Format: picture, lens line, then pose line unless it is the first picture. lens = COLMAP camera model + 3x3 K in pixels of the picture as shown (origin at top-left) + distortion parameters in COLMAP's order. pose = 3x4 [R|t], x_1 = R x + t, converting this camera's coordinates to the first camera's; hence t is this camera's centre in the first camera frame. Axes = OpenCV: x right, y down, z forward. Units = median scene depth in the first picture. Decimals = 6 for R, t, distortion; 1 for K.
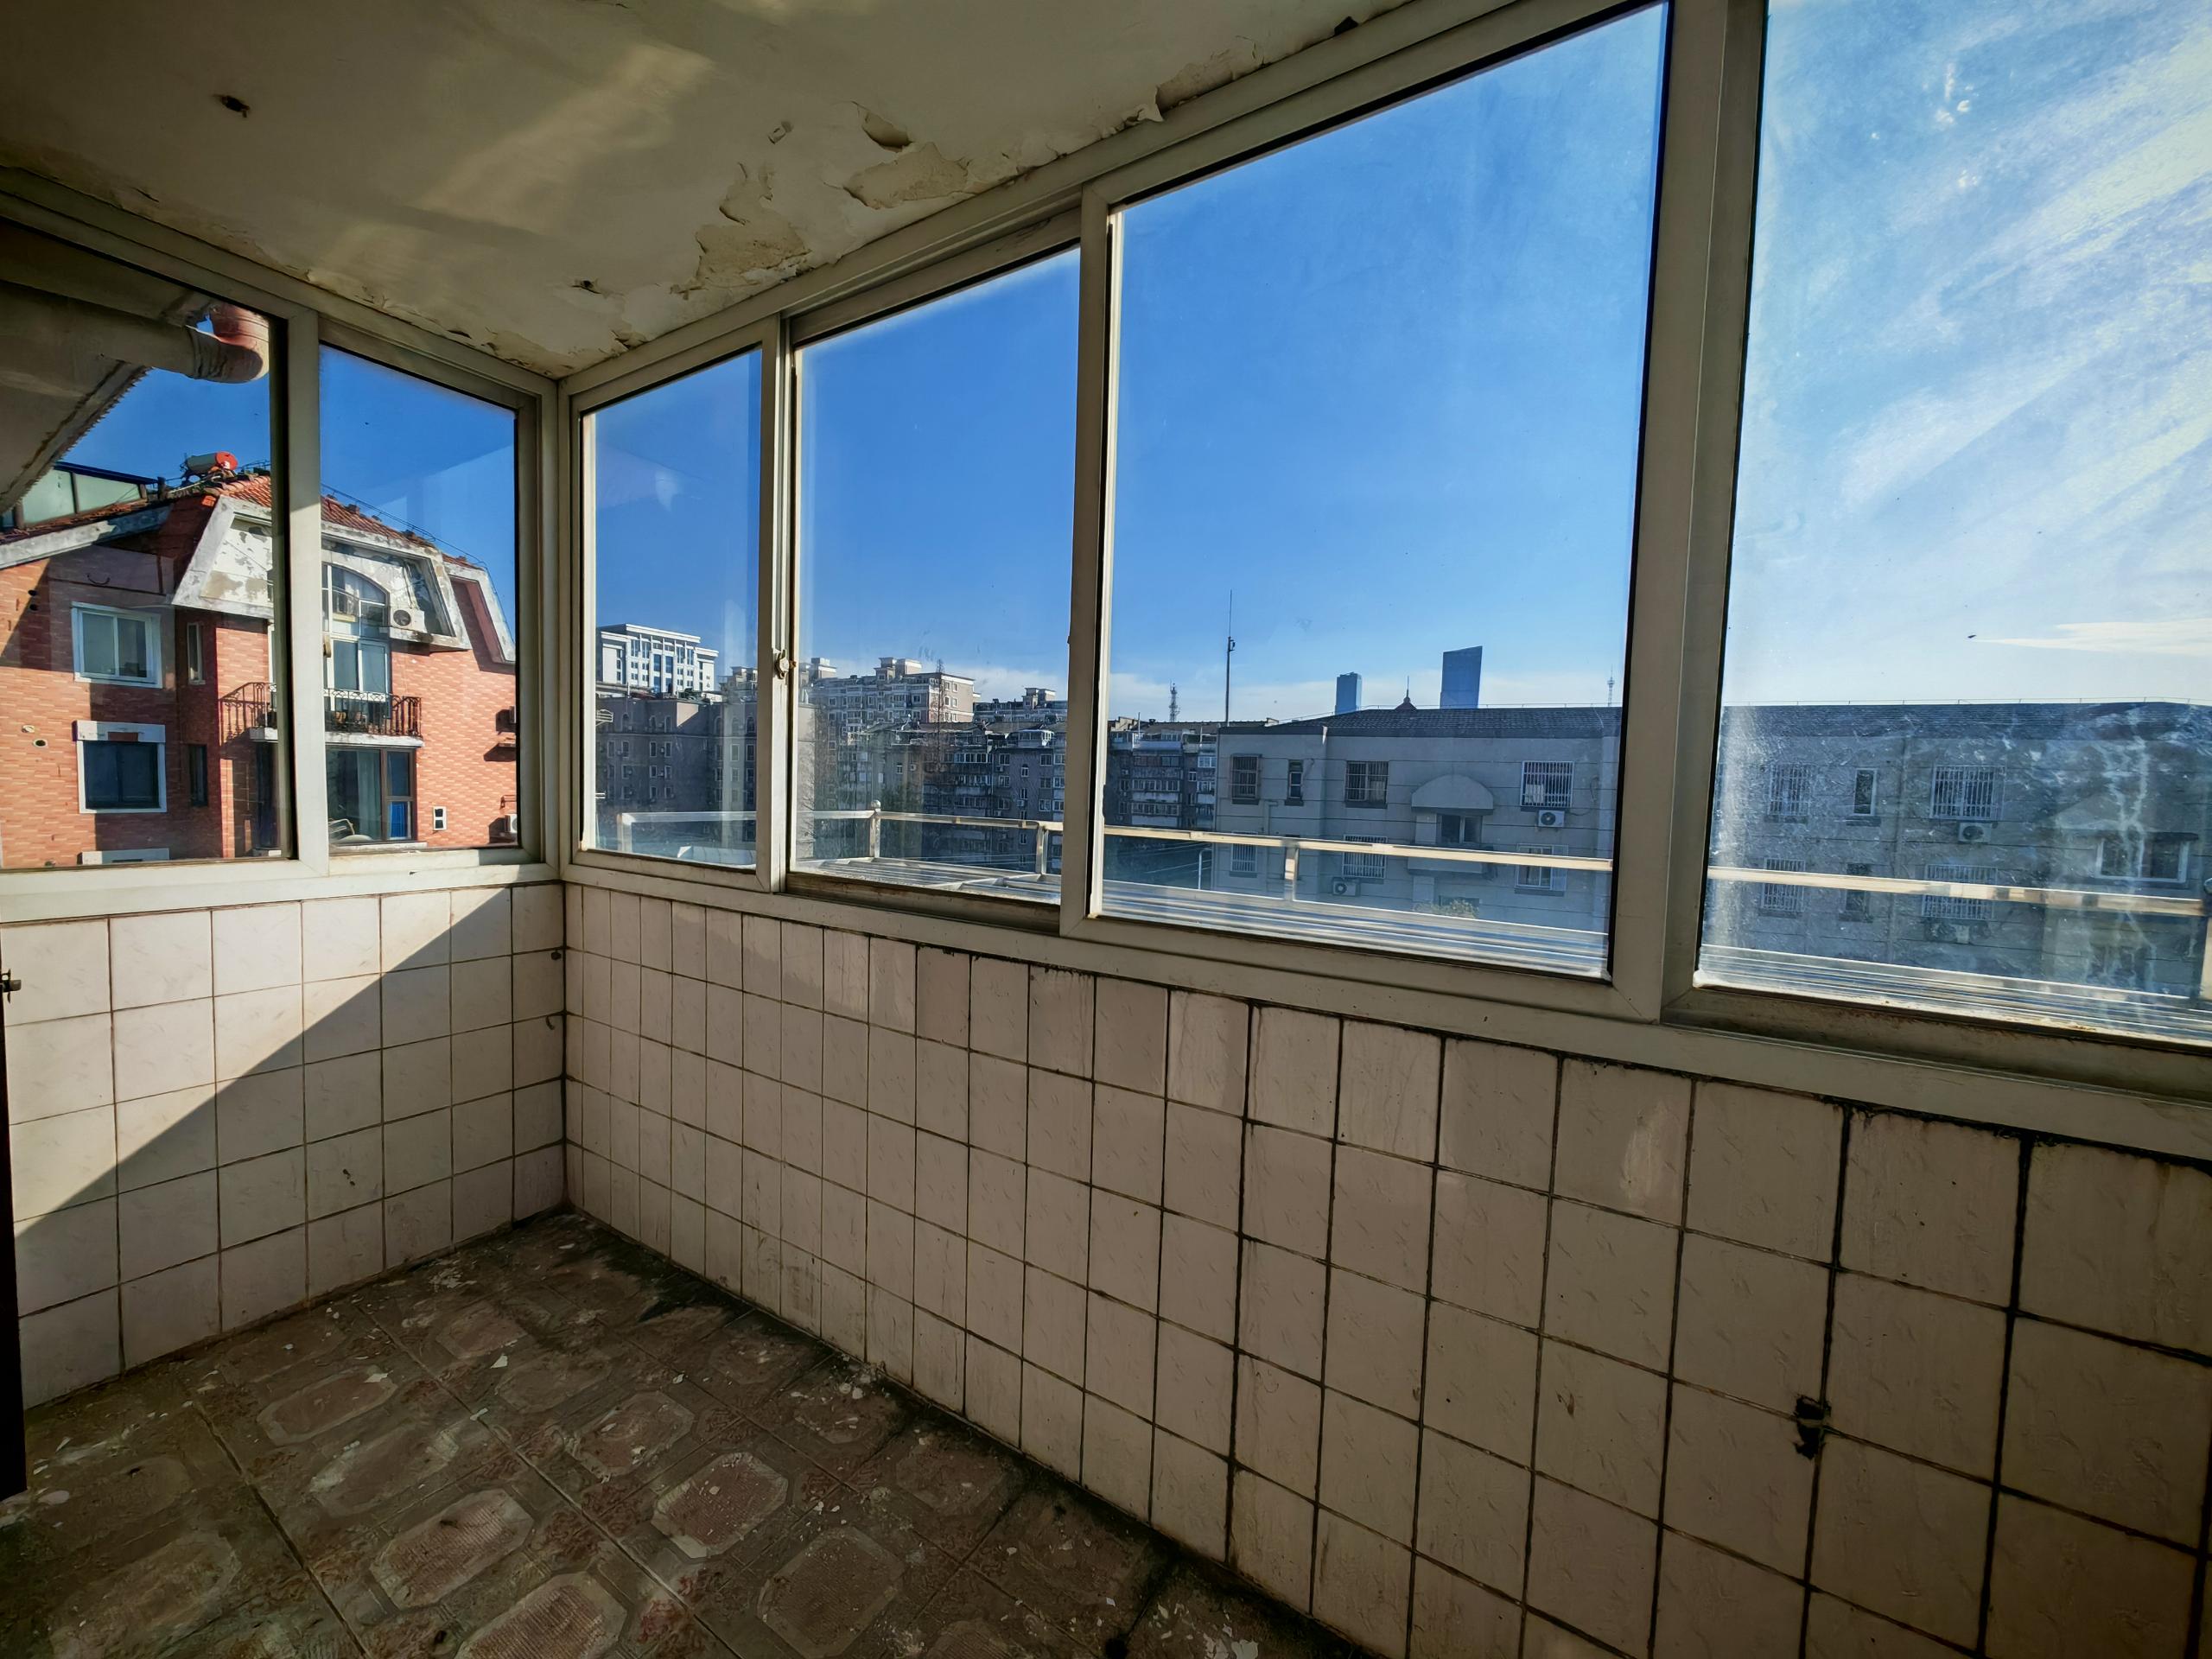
lens RADIAL K [[827.6, 0, 1106.0], [0, 827.6, 829.5], [0, 0, 1]] dist [0.001174, 0.000575]
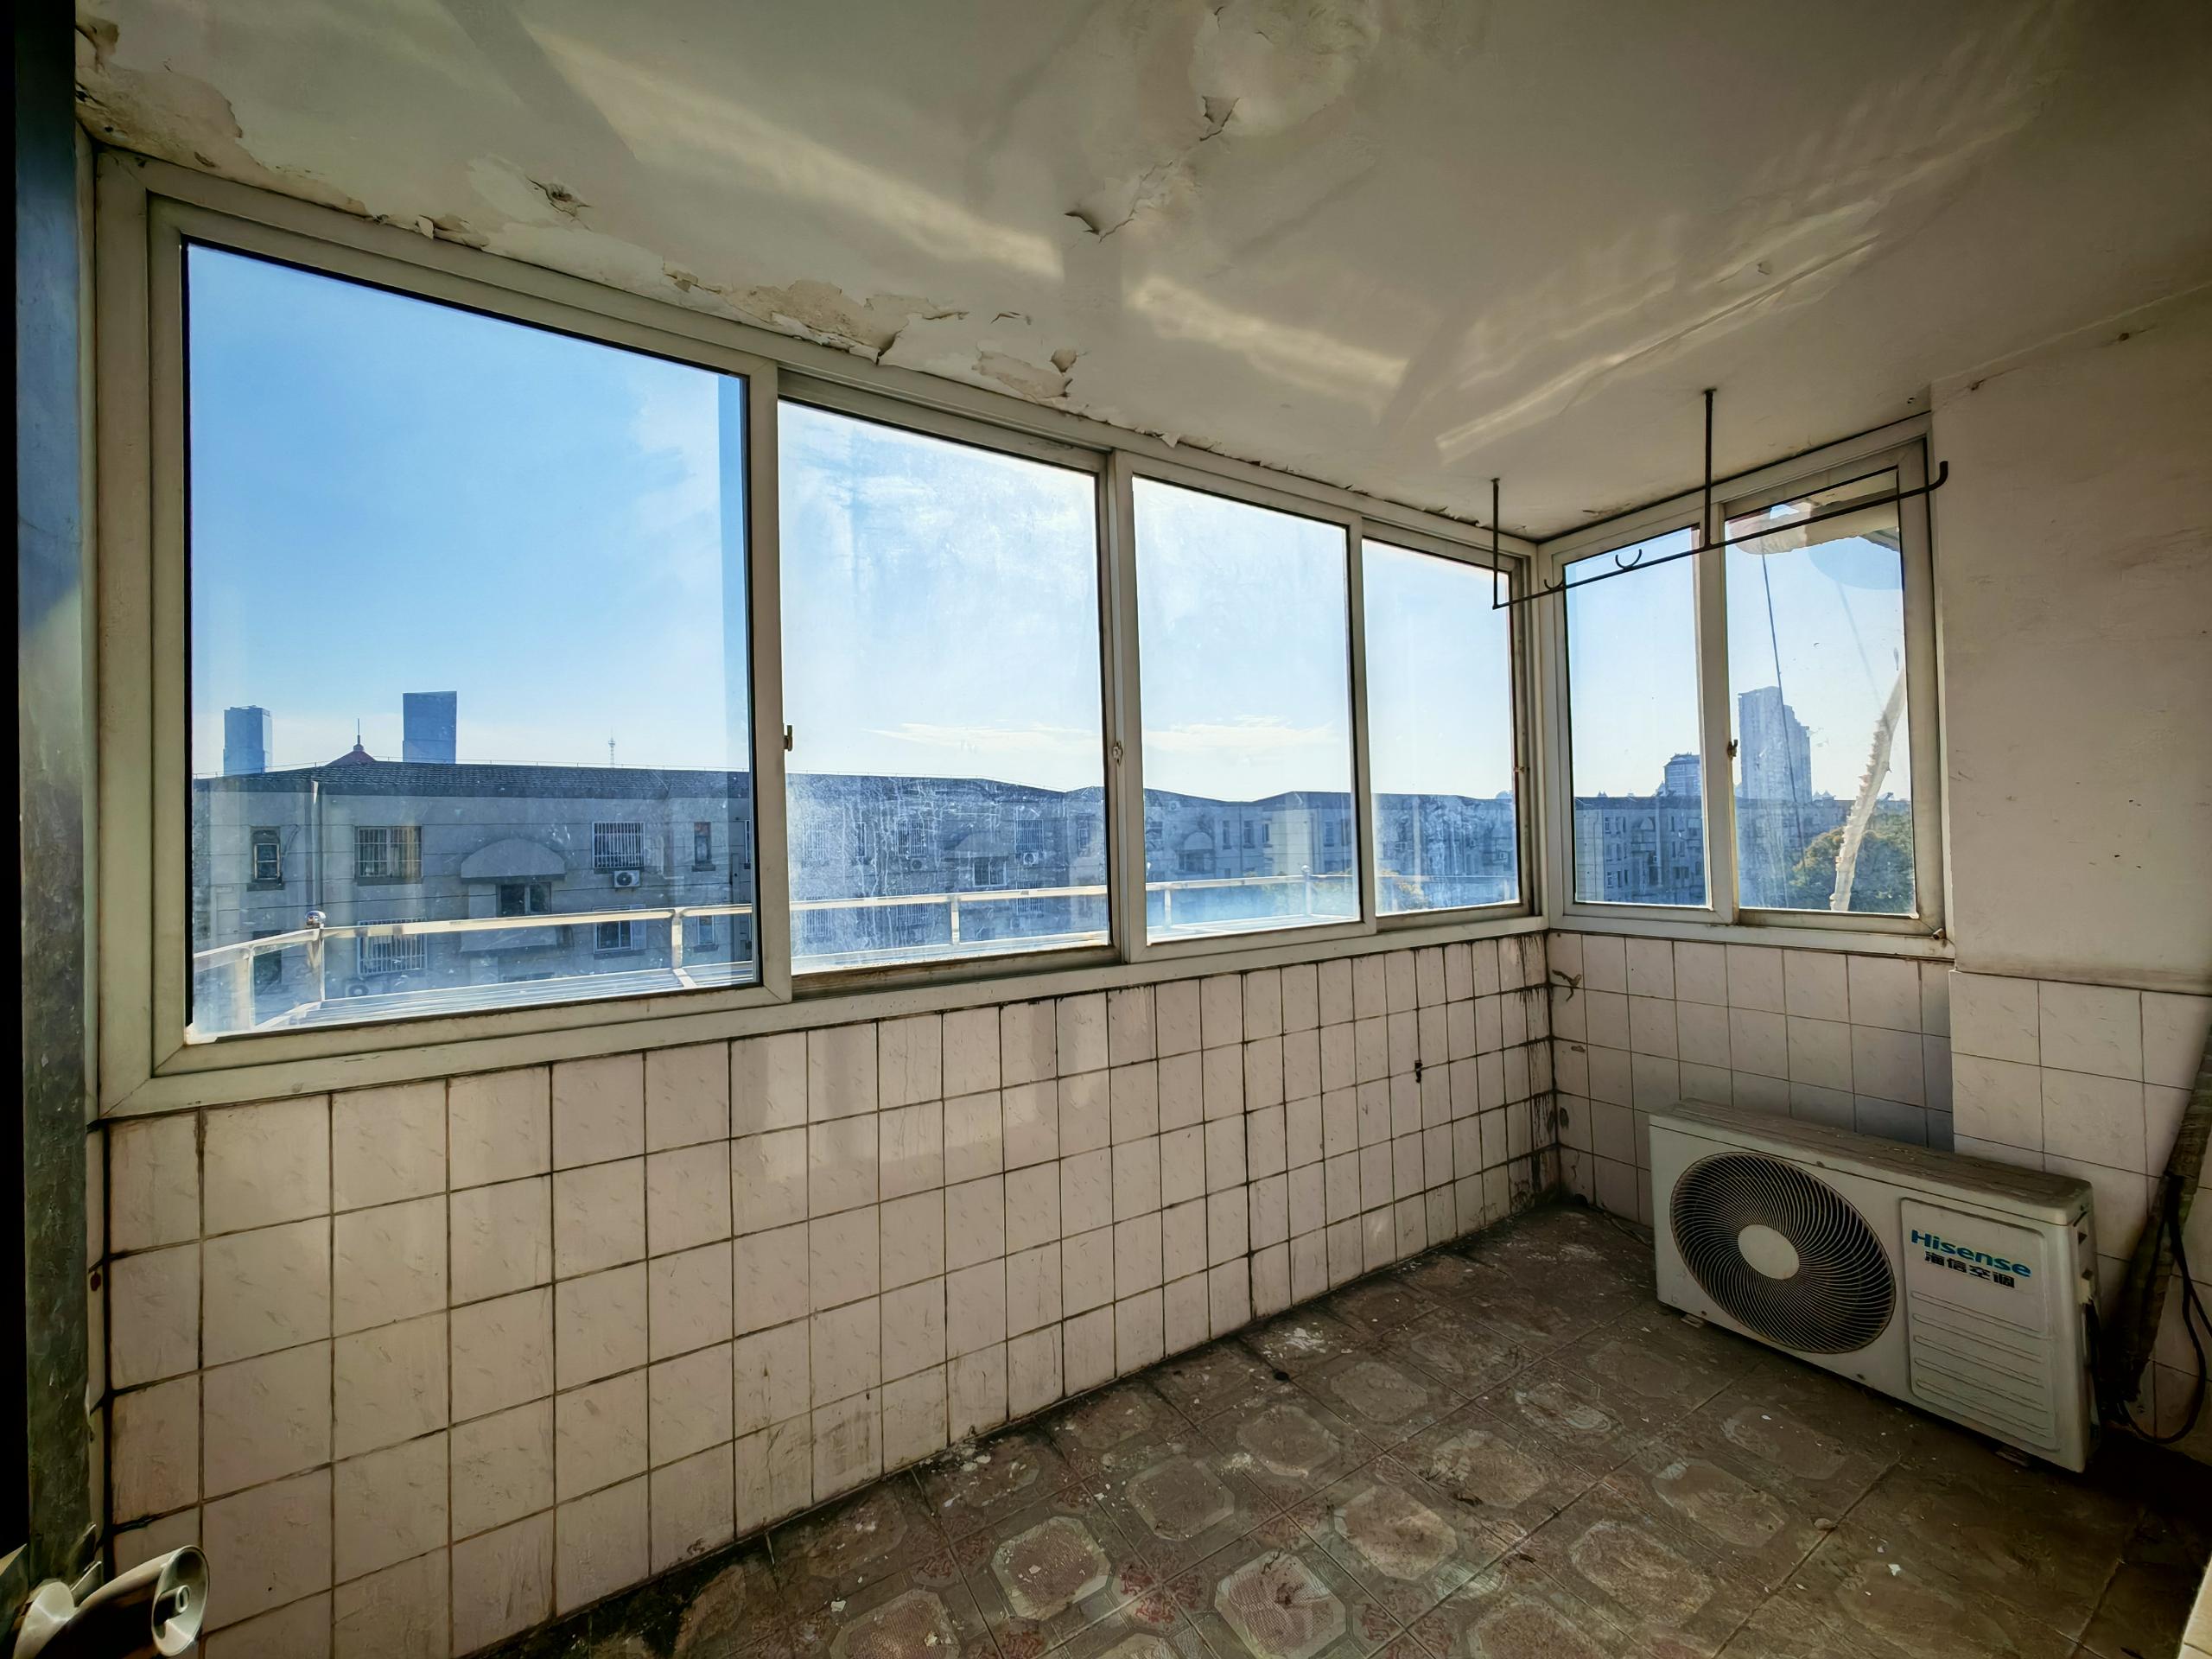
lens RADIAL K [[827.6, 0, 1106.0], [0, 827.6, 829.5], [0, 0, 1]] dist [0.001174, 0.000575]
pose [[0.461144, -0.028608, 0.886864, -1.184796], [0.090967, 0.995738, -0.015181, -0.070089], [-0.882650, 0.087676, 0.461781, 0.343989]]
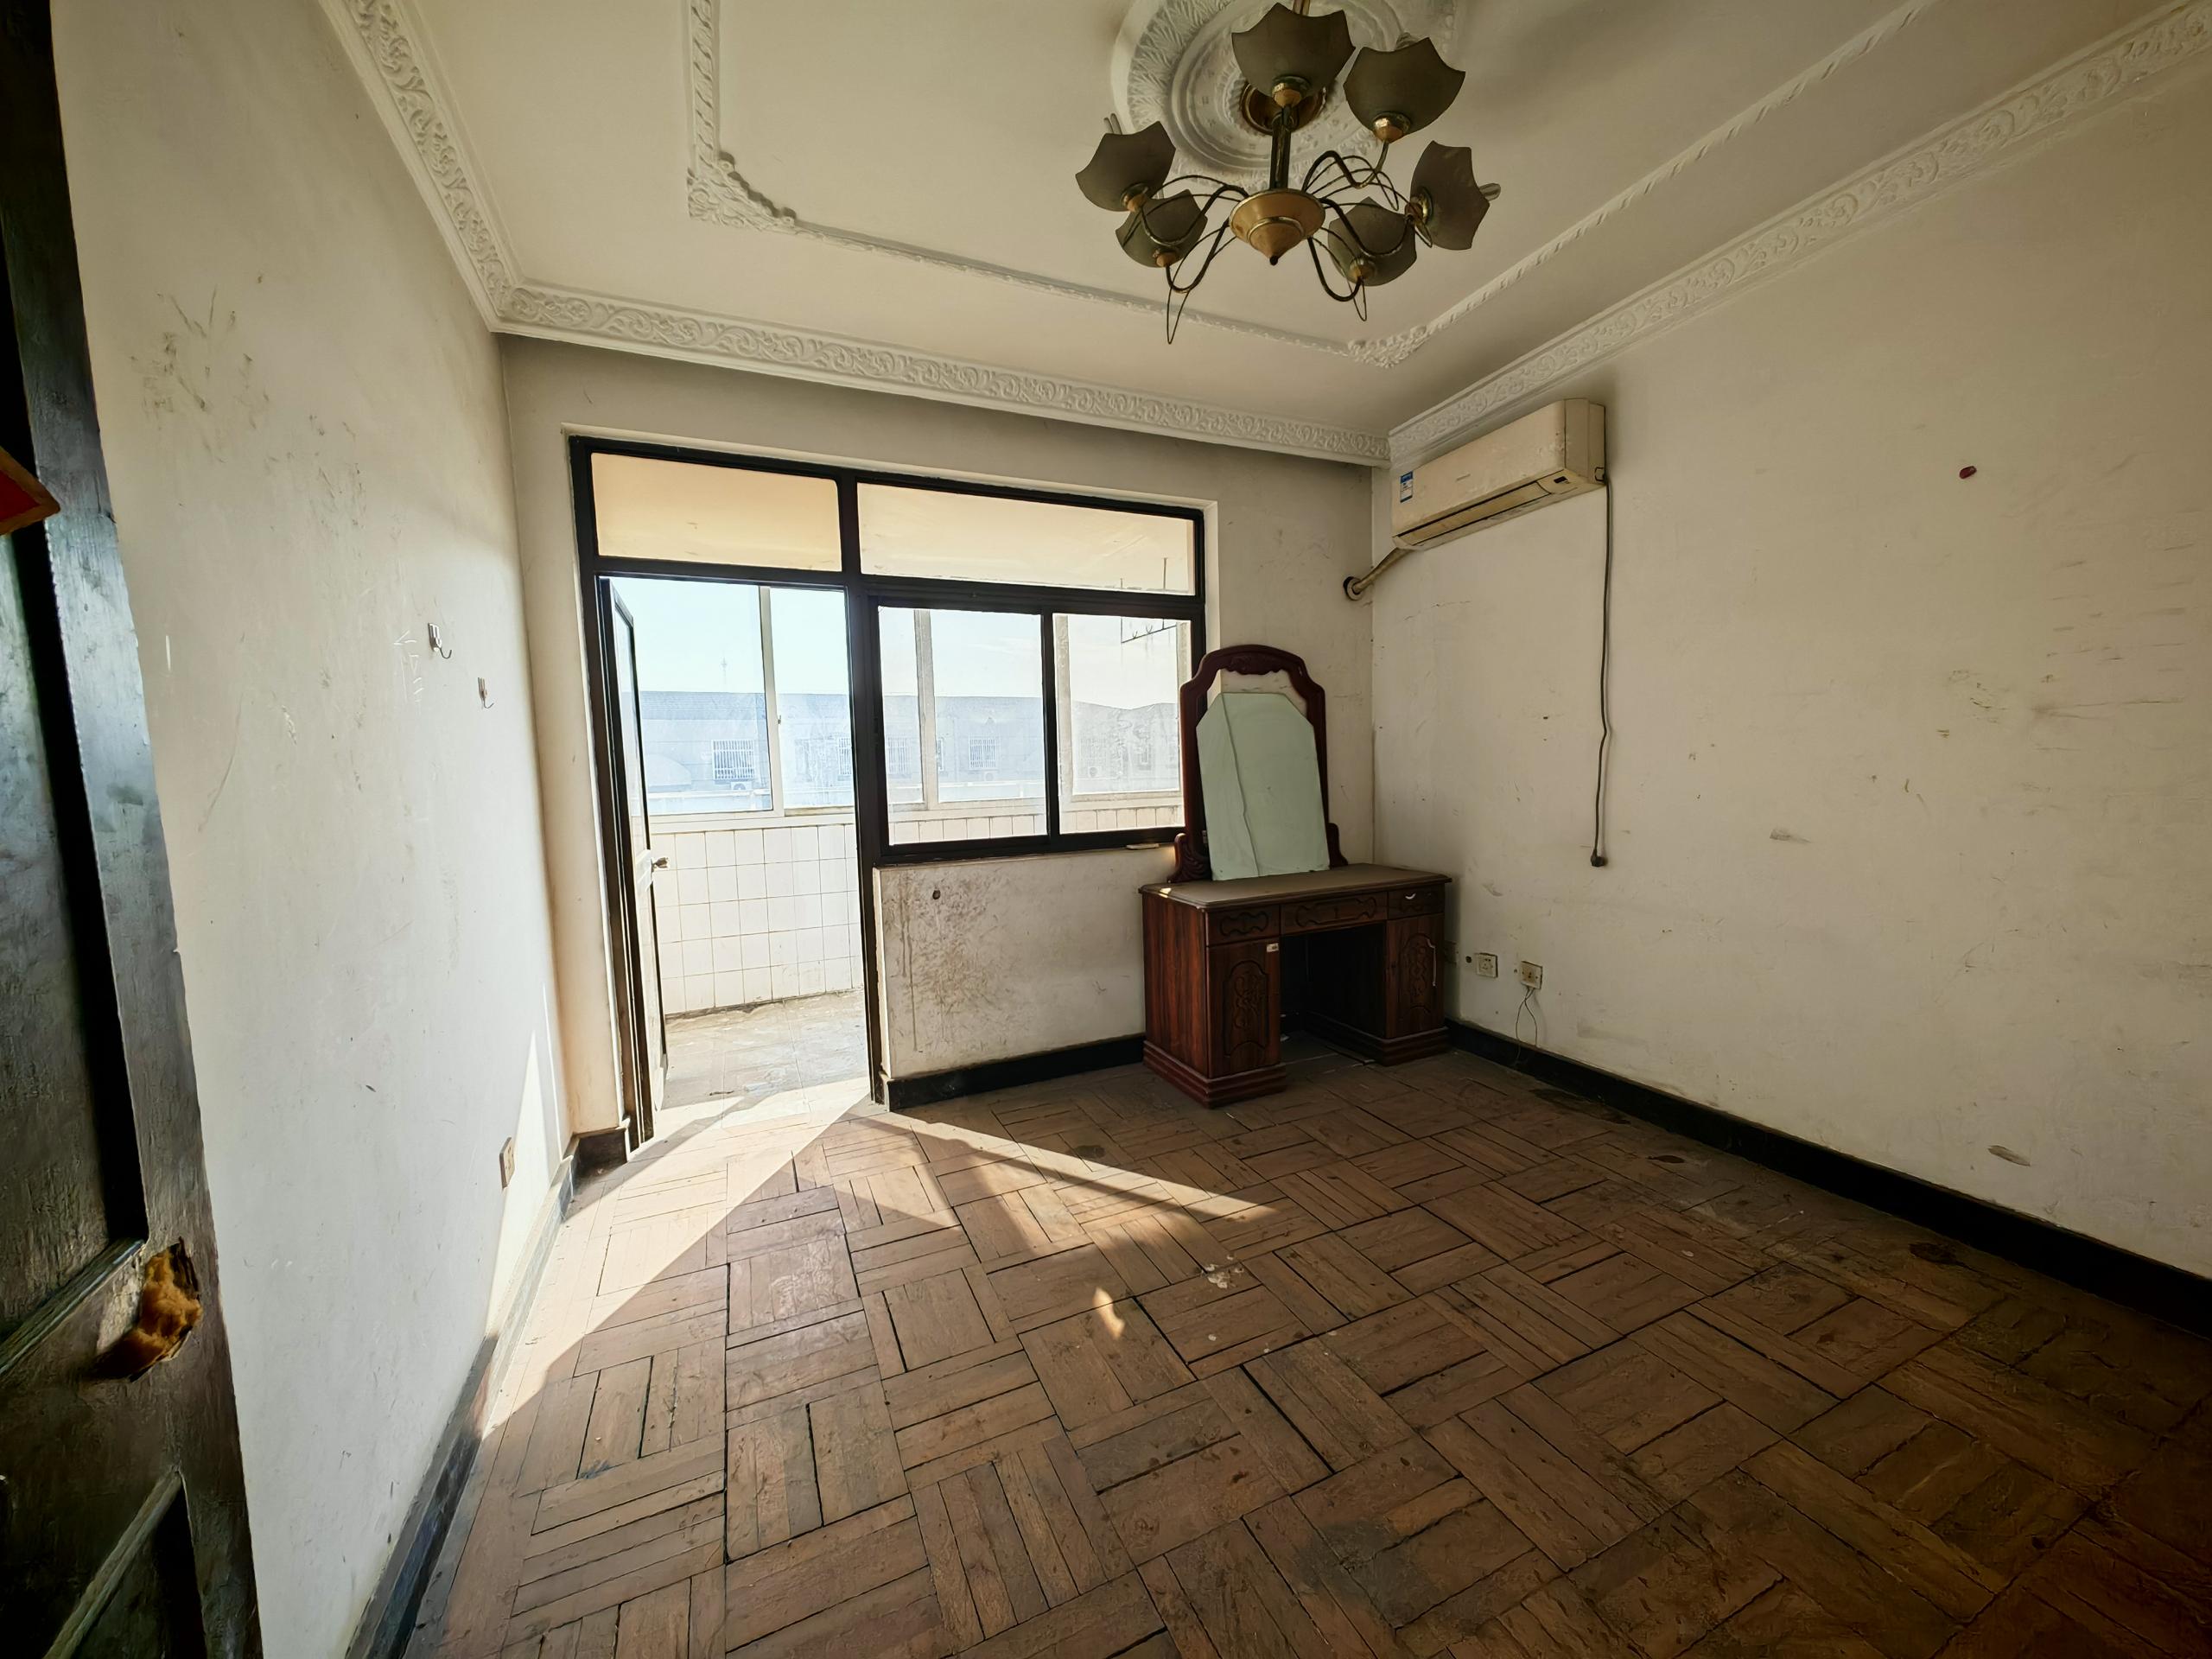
lens RADIAL K [[827.6, 0, 1106.0], [0, 827.6, 829.5], [0, 0, 1]] dist [0.001174, 0.000575]
pose [[0.559283, -0.117741, 0.820572, -2.155629], [0.094195, 0.992477, 0.078205, 0.016064], [-0.823608, 0.033555, 0.566167, -1.297891]]
